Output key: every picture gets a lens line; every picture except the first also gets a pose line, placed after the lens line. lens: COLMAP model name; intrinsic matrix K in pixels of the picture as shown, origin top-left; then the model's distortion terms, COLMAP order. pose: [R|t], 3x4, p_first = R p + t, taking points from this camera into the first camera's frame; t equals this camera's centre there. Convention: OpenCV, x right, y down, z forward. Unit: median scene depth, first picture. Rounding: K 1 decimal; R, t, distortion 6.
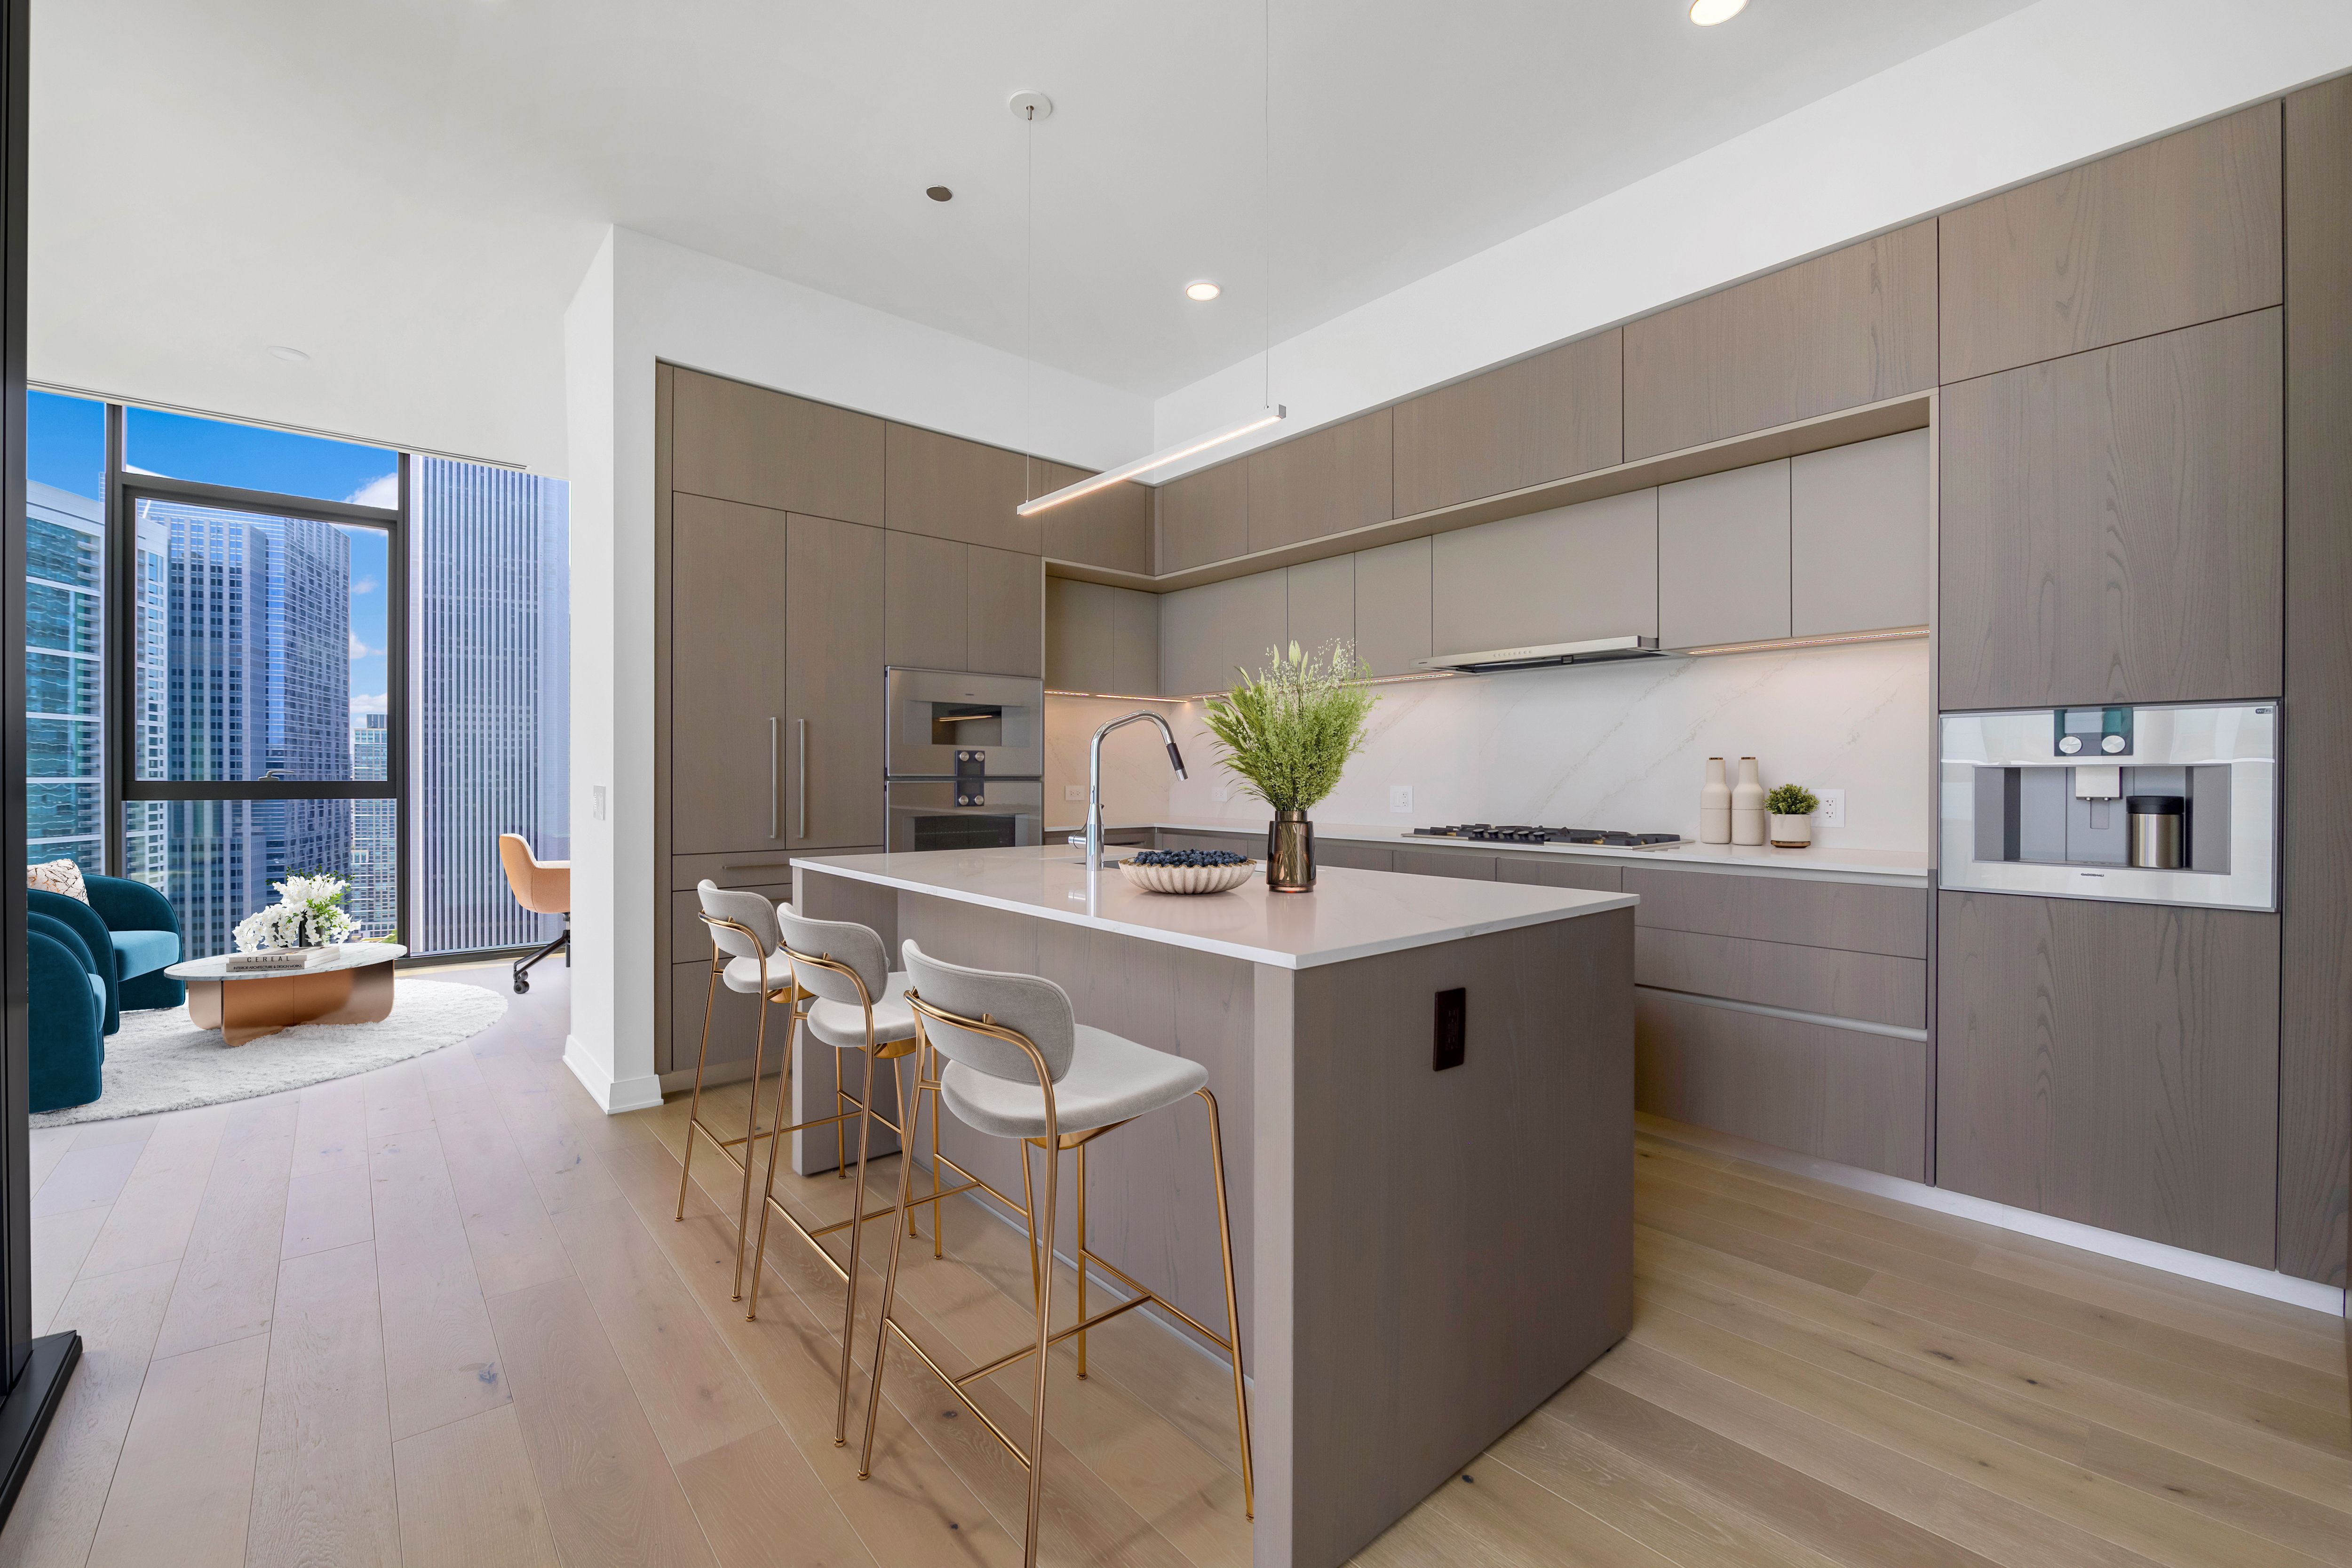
lens RADIAL K [[1009.0, 0, 1176.0], [0, 1009.0, 784.0], [0, 0, 1]] dist [-0.000280, -0.000011]
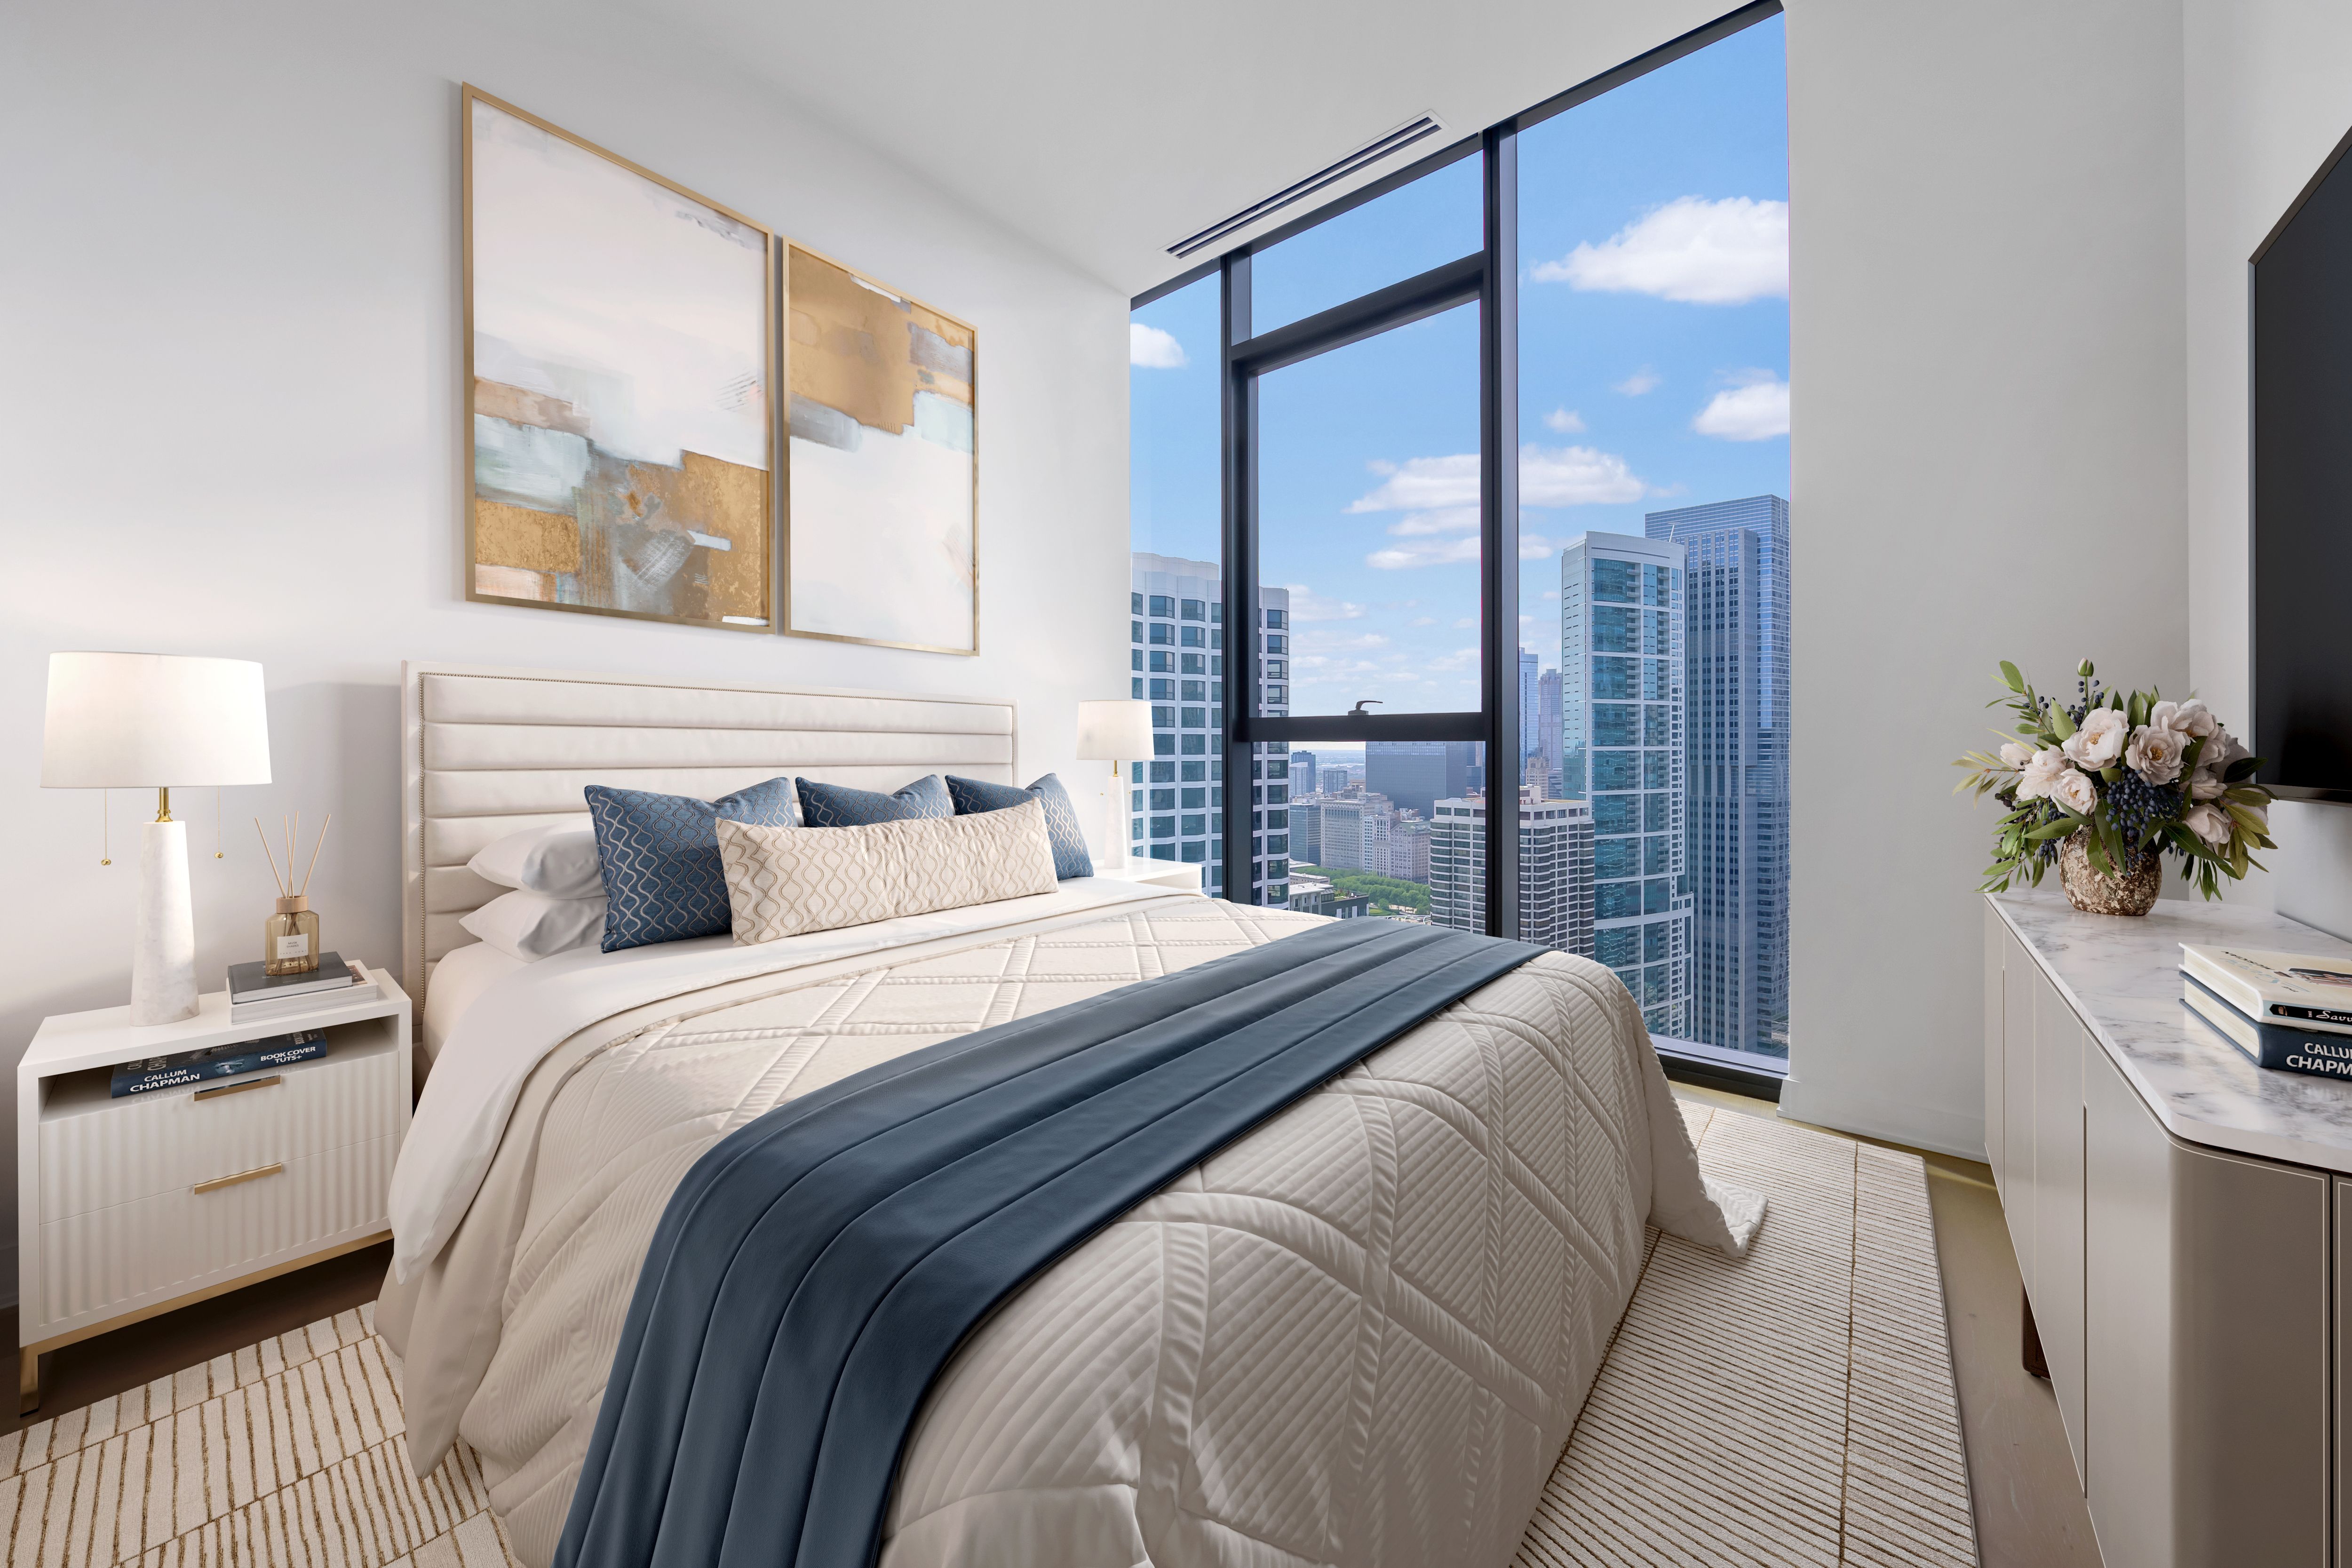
lens RADIAL K [[880.4, 0, 1172.4], [0, 880.4, 750.9], [0, 0, 1]] dist [-0.000101, -0.000010]
pose [[0.205629, -0.001551, -0.978629, -0.066308], [-0.004505, 0.999987, -0.002531, 0.004862], [0.978620, 0.004929, 0.205619, 0.155606]]
